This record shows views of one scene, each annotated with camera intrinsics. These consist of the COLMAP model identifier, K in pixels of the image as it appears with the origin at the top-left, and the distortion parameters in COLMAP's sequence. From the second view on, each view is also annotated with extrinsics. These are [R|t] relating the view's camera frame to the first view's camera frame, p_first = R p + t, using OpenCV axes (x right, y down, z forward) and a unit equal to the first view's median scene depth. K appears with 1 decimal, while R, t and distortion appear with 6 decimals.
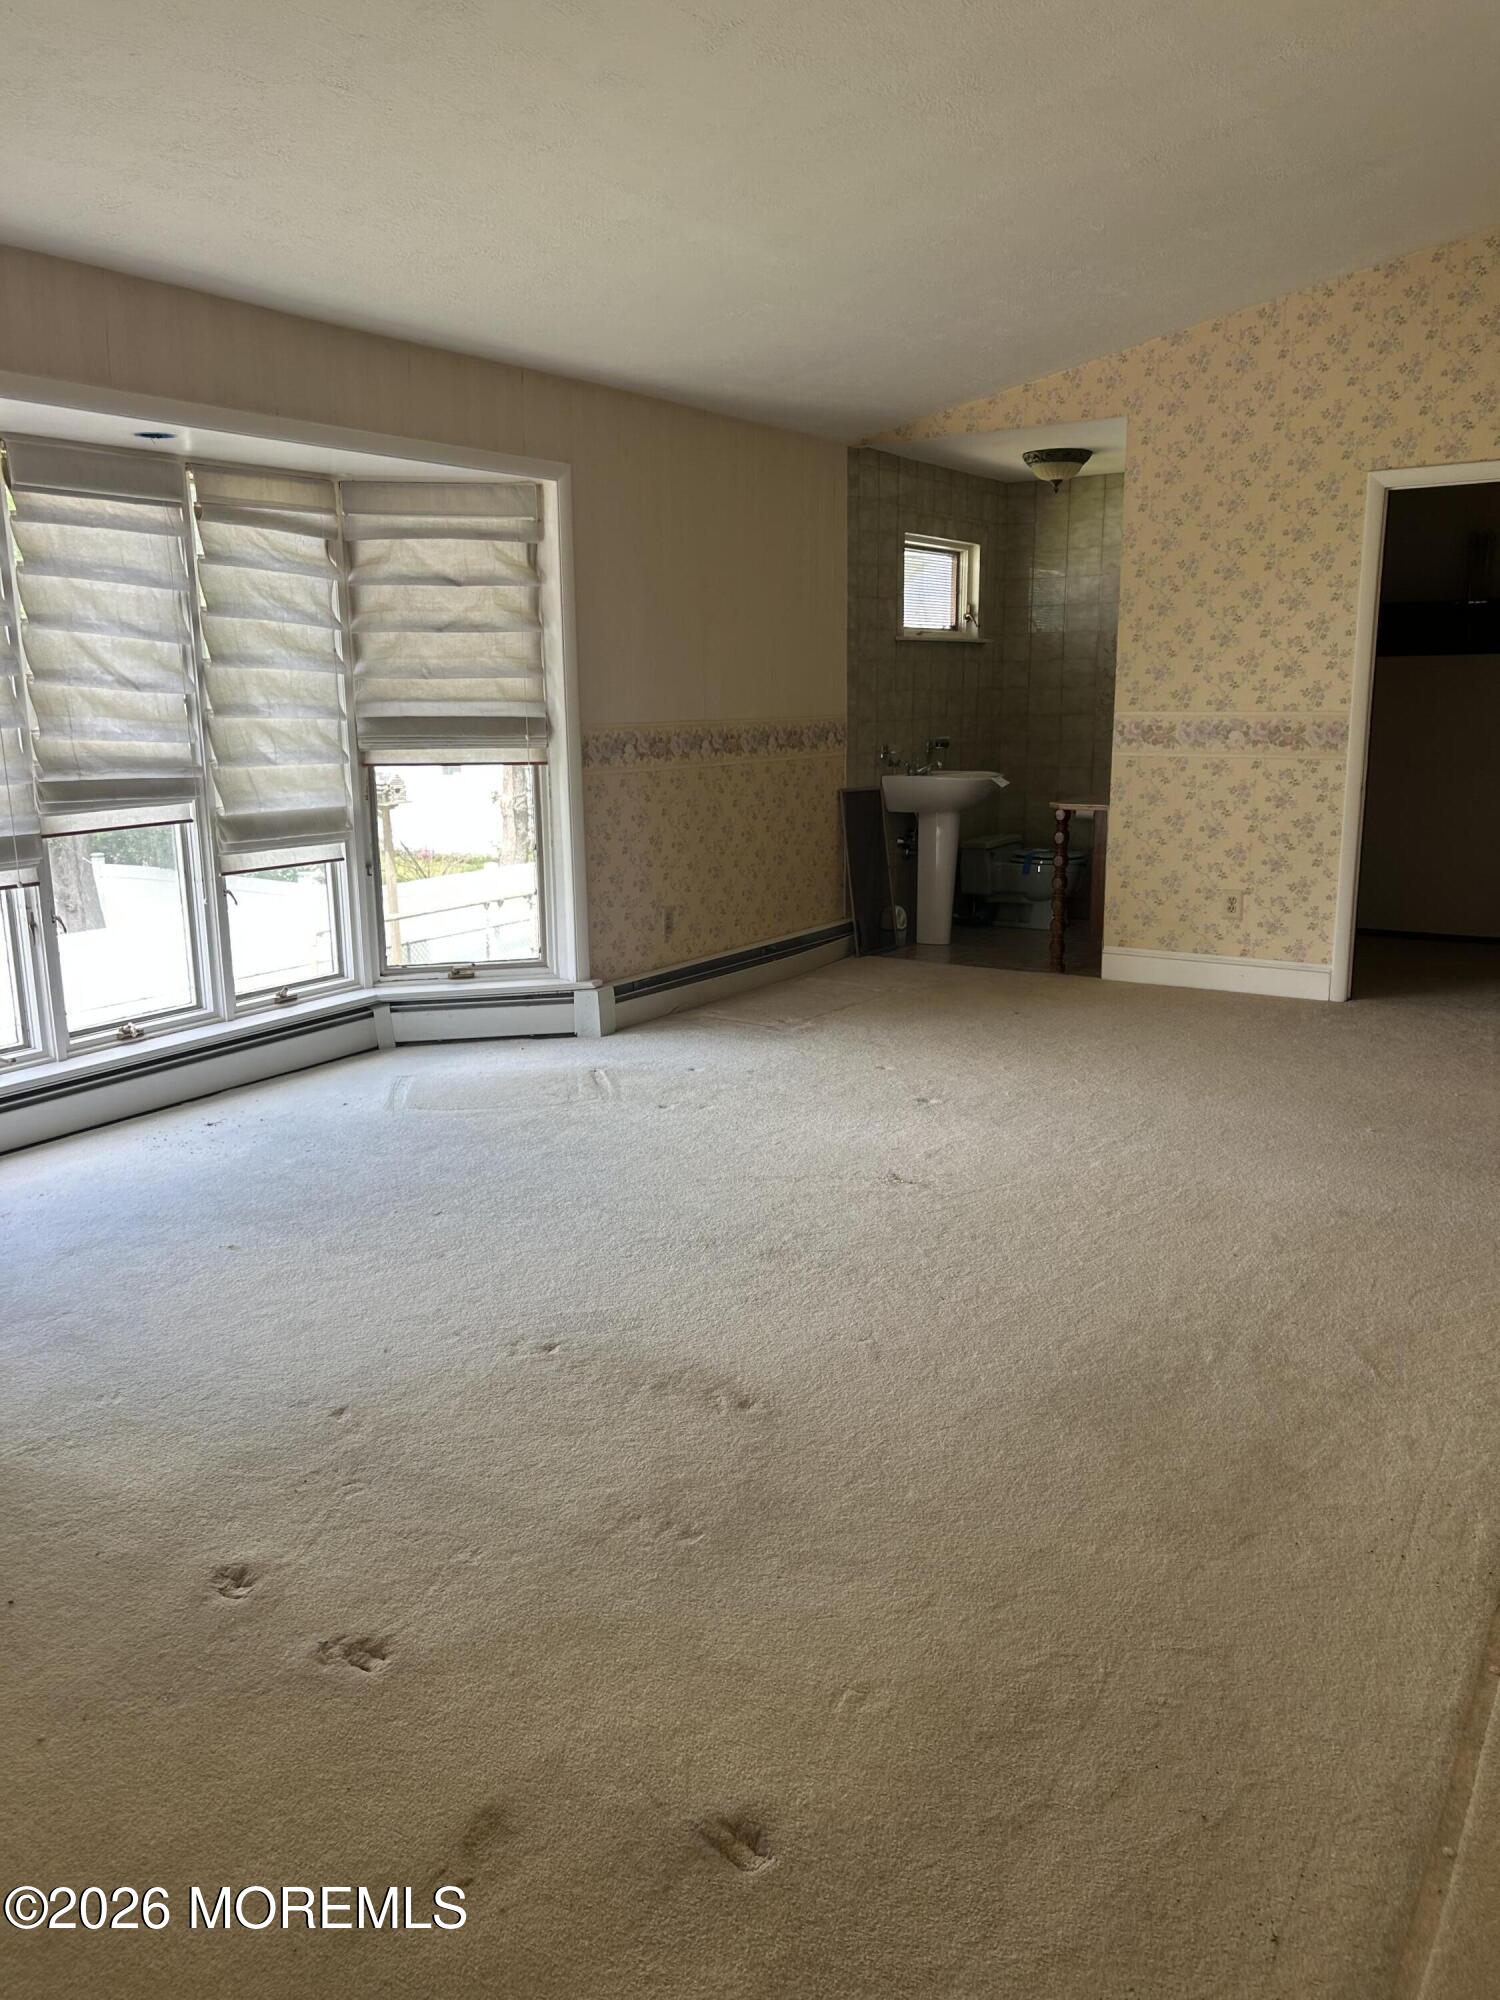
lens RADIAL K [[1504.6, 0, 749.4], [0, 1504.6, 1000.7], [0, 0, 1]] dist [0.000824, 0.000308]
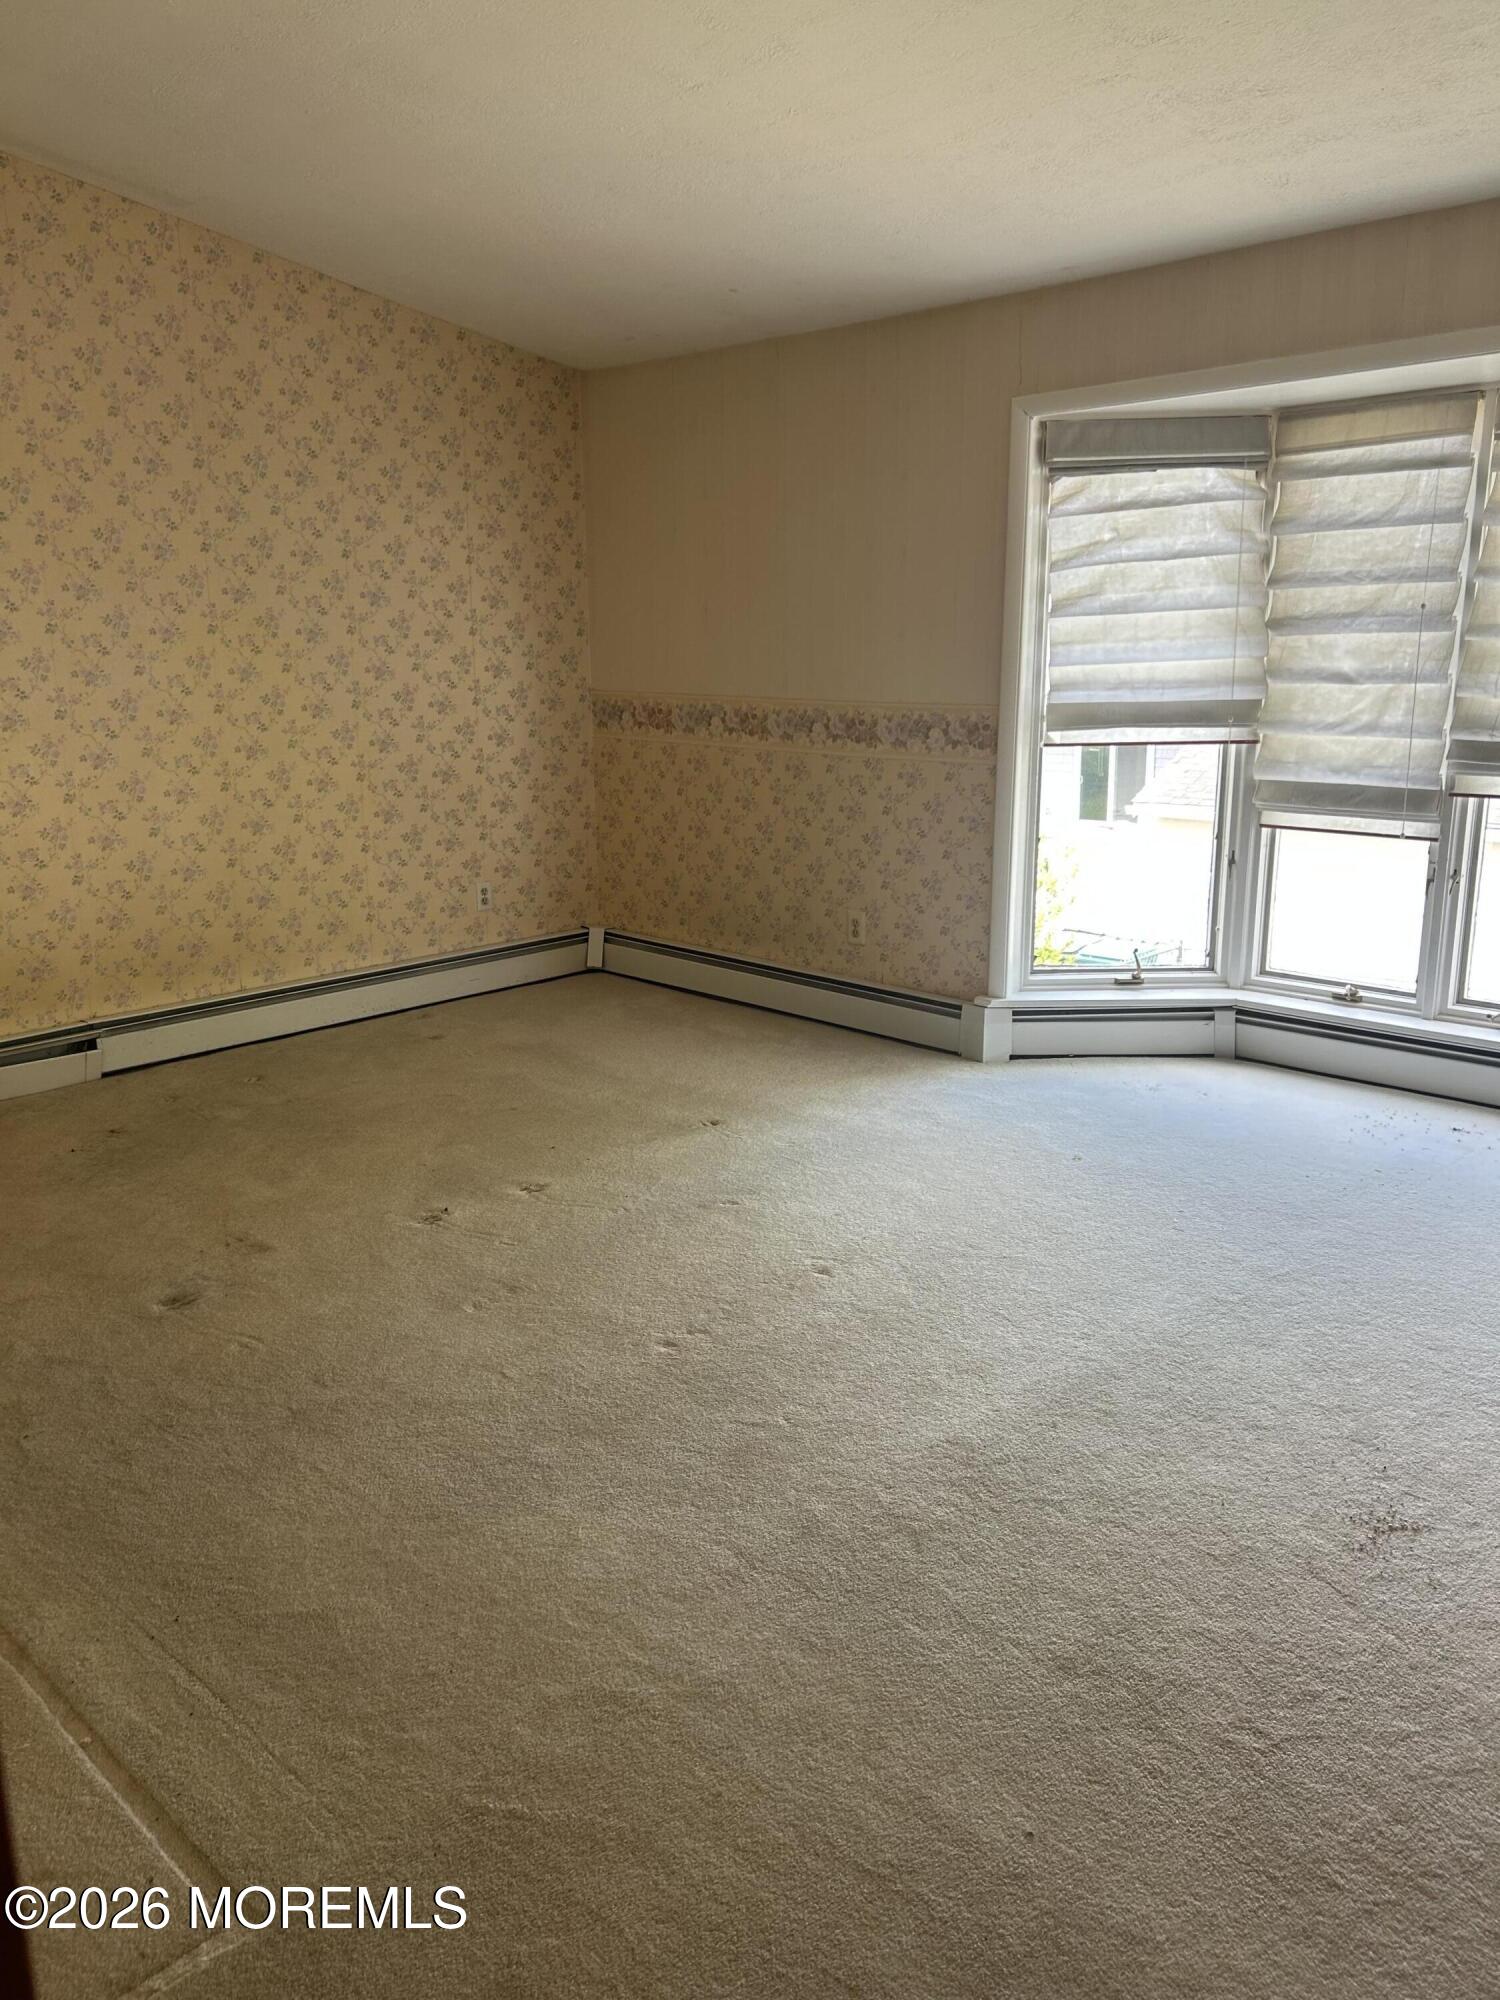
lens RADIAL K [[1504.6, 0, 749.0], [0, 1504.6, 1001.4], [0, 0, 1]] dist [0.000824, 0.000308]
pose [[-0.189237, 0.258191, -0.947379, 0.599875], [-0.180352, 0.939259, 0.292003, -0.191136], [0.965227, 0.226119, -0.131177, 0.734062]]
